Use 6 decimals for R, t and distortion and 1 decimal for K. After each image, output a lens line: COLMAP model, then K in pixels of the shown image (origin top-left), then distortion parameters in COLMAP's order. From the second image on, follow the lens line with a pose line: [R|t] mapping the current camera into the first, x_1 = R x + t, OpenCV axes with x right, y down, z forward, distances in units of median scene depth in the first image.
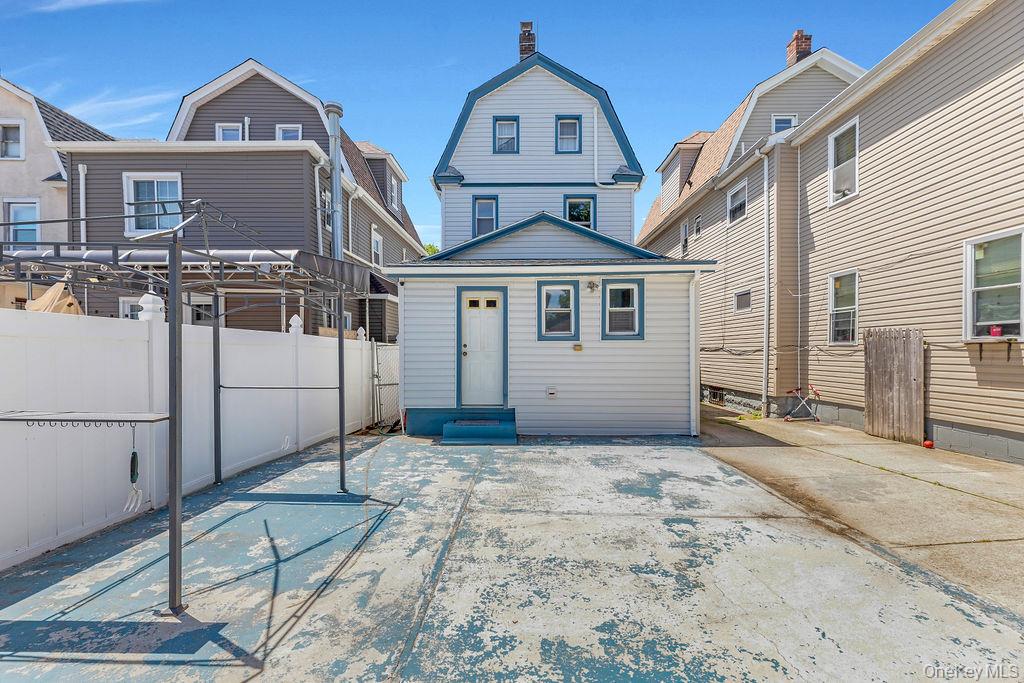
lens RADIAL K [[428.0, 0, 525.9], [0, 428.0, 358.9], [0, 0, 1]] dist [0.001995, -0.000245]
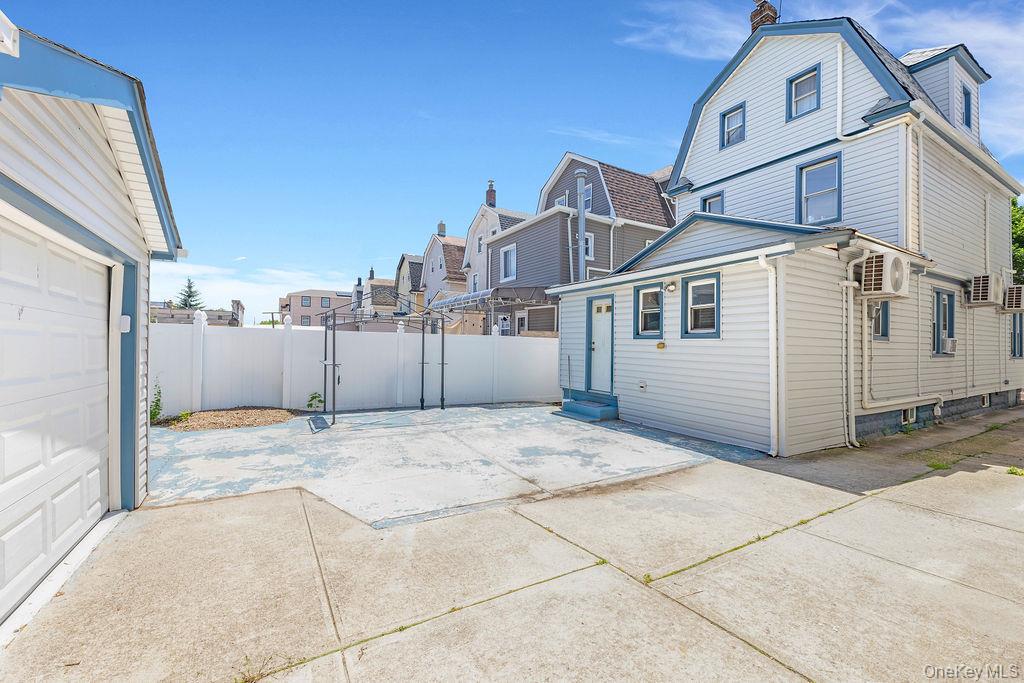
lens RADIAL K [[428.0, 0, 519.3], [0, 428.0, 339.1], [0, 0, 1]] dist [0.001995, -0.000245]
pose [[0.511446, -0.001057, -0.859315, 0.843741], [-0.029854, 0.999374, -0.018998, -0.011710], [0.858797, 0.035371, 0.511094, 0.162995]]
